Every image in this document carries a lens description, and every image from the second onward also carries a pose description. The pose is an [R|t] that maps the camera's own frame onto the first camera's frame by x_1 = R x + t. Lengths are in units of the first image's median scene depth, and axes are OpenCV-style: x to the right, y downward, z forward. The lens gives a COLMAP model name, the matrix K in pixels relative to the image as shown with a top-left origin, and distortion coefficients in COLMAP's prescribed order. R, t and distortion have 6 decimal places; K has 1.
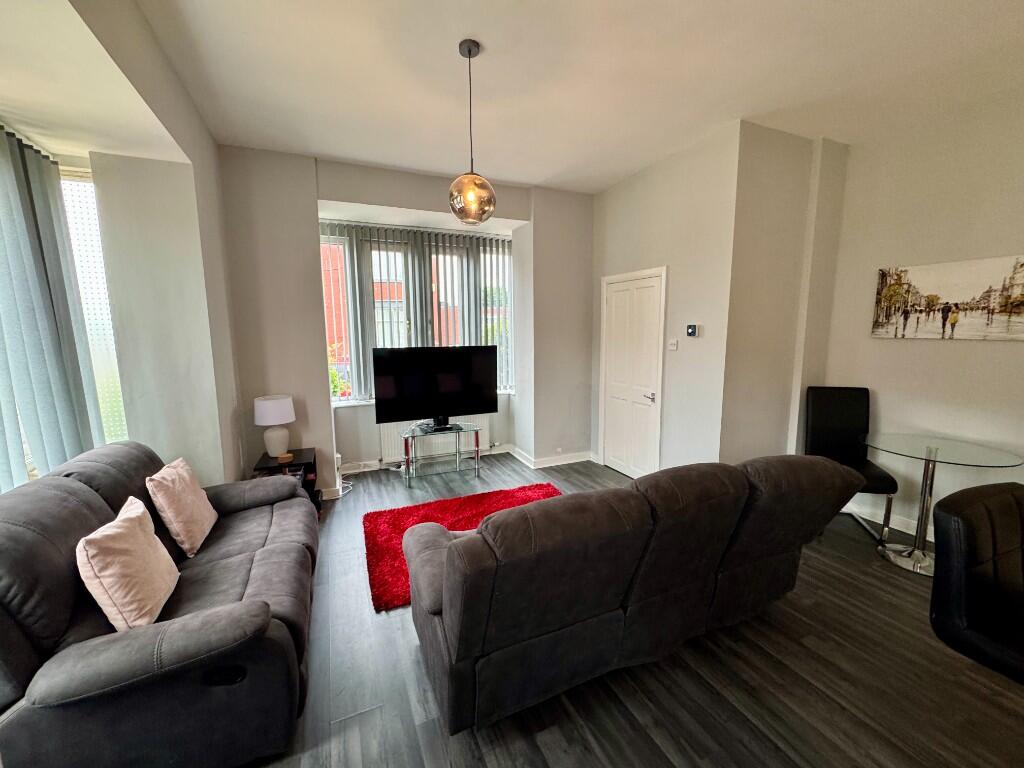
lens RADIAL K [[404.4, 0, 507.5], [0, 404.4, 386.5], [0, 0, 1]] dist [0.000669, 0.000181]
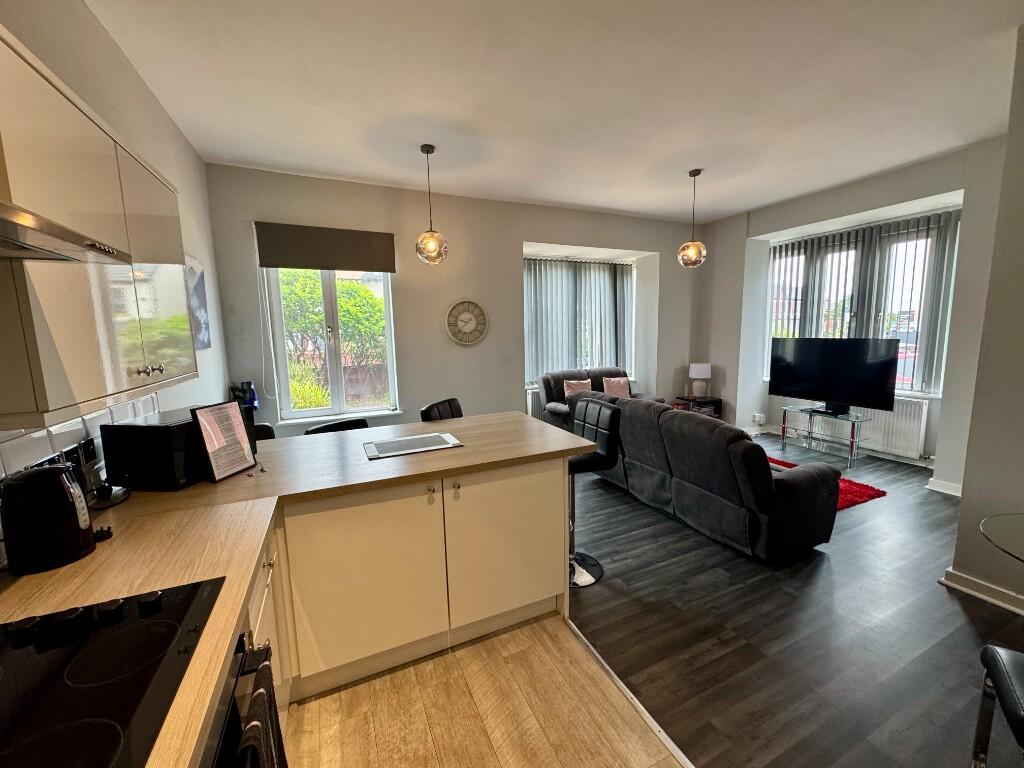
lens RADIAL K [[404.4, 0, 513.3], [0, 404.4, 383.8], [0, 0, 1]] dist [0.000669, 0.000181]
pose [[0.010917, 0.140164, -0.990068, 0.950975], [-0.117671, 0.983428, 0.137927, -0.025623], [0.992993, 0.114997, 0.027229, 0.119695]]
